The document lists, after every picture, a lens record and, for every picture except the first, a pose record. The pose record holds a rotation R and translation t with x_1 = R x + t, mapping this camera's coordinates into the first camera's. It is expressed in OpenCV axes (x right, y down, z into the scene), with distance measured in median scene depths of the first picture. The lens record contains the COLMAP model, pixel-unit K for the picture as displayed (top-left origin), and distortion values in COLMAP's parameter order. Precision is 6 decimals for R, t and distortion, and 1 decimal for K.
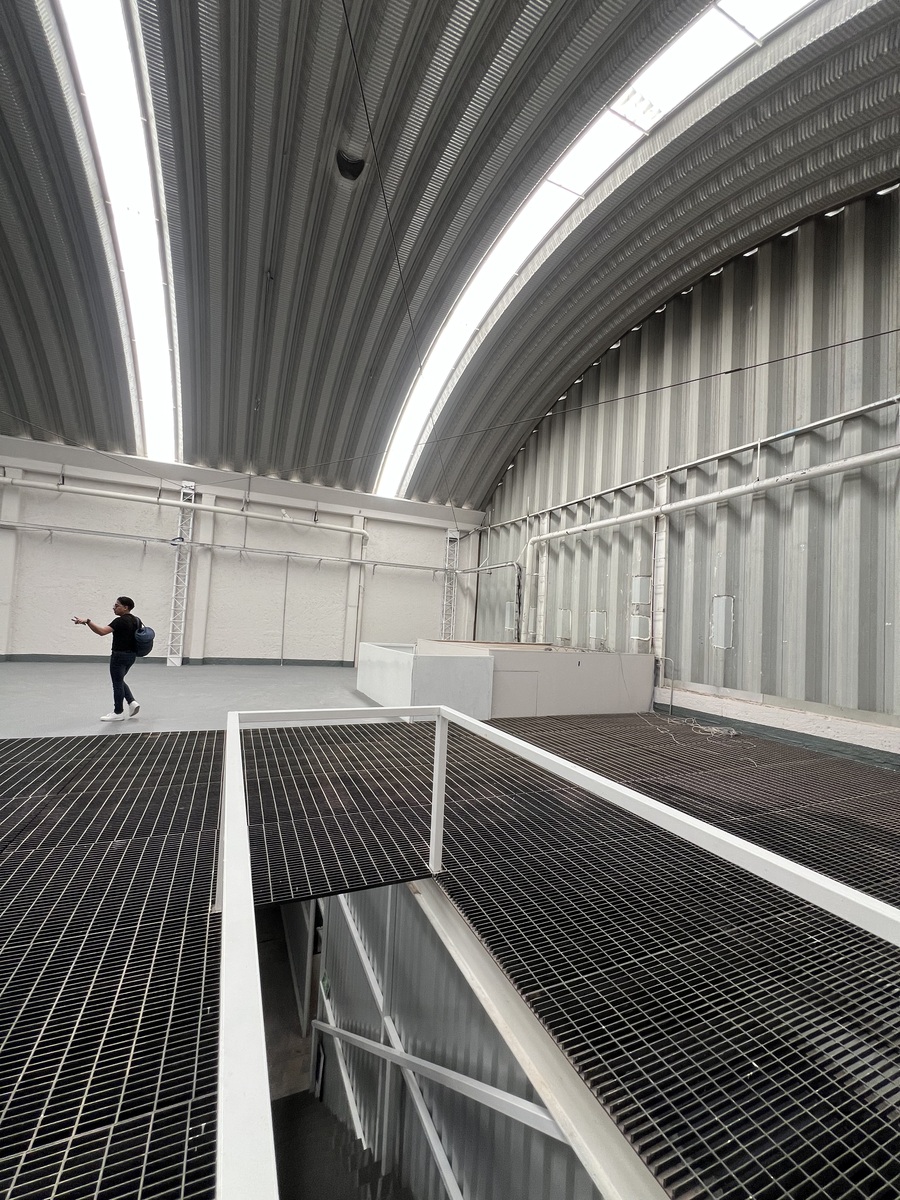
lens RADIAL K [[477.7, 0, 452.3], [0, 477.7, 599.1], [0, 0, 1]] dist [-0.003885, 0.000504]
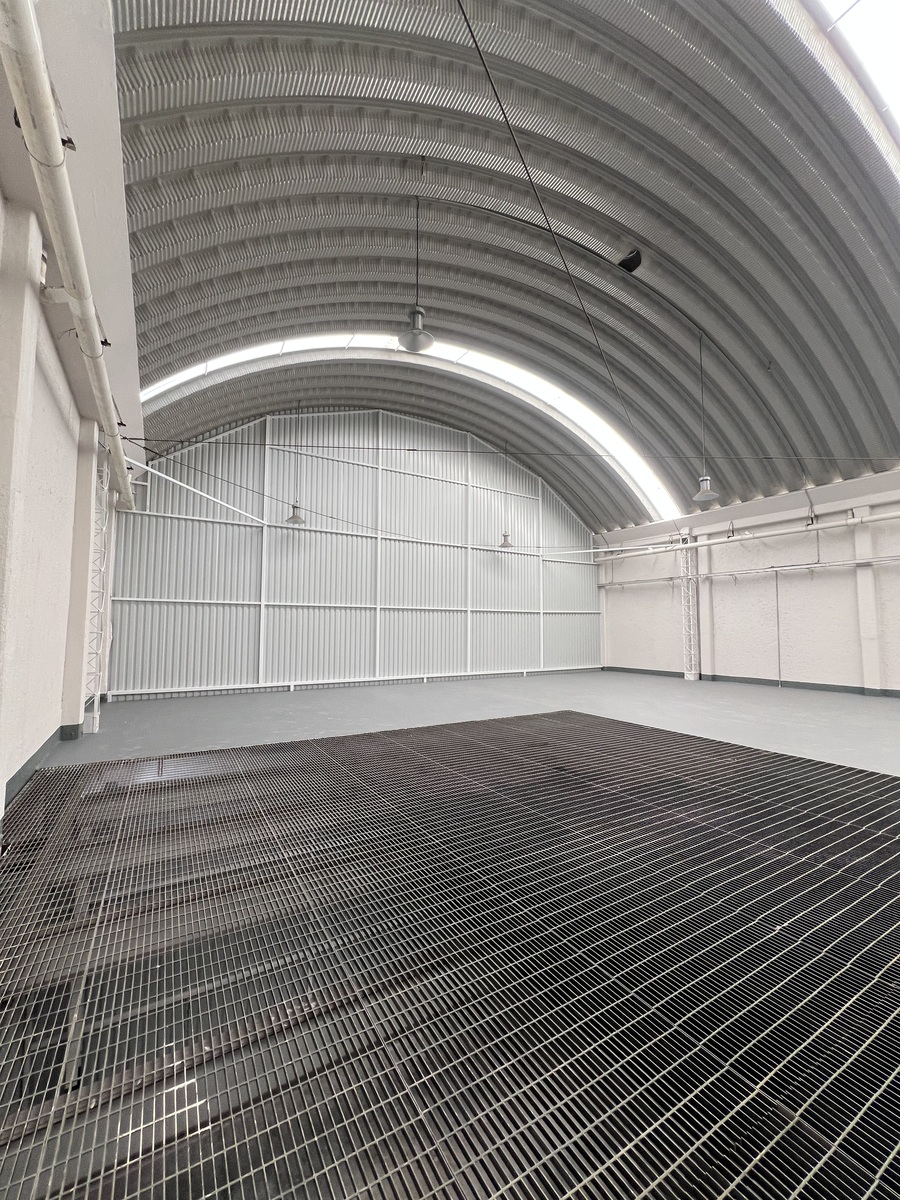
lens RADIAL K [[477.7, 0, 452.9], [0, 477.7, 598.8], [0, 0, 1]] dist [-0.003885, 0.000504]
pose [[0.132237, -0.118313, -0.984132, 1.665048], [0.049497, 0.992400, -0.112656, 0.125377], [0.989982, -0.033814, 0.137088, 0.710959]]
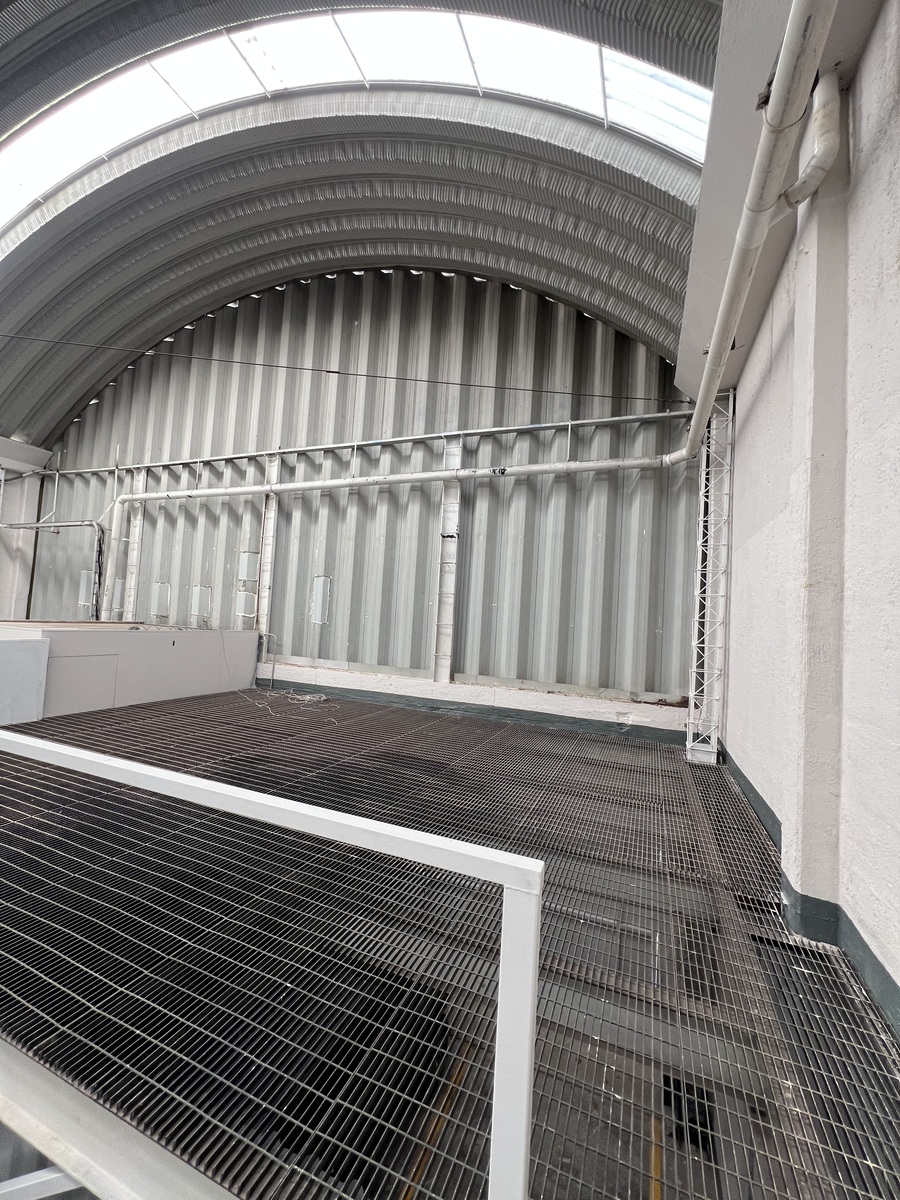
lens RADIAL K [[477.7, 0, 451.5], [0, 477.7, 599.0], [0, 0, 1]] dist [-0.003885, 0.000504]
pose [[0.725463, 0.018401, 0.688016, 0.025026], [-0.050743, 0.998352, 0.026805, 0.000892], [-0.686389, -0.054358, 0.725201, -0.009730]]
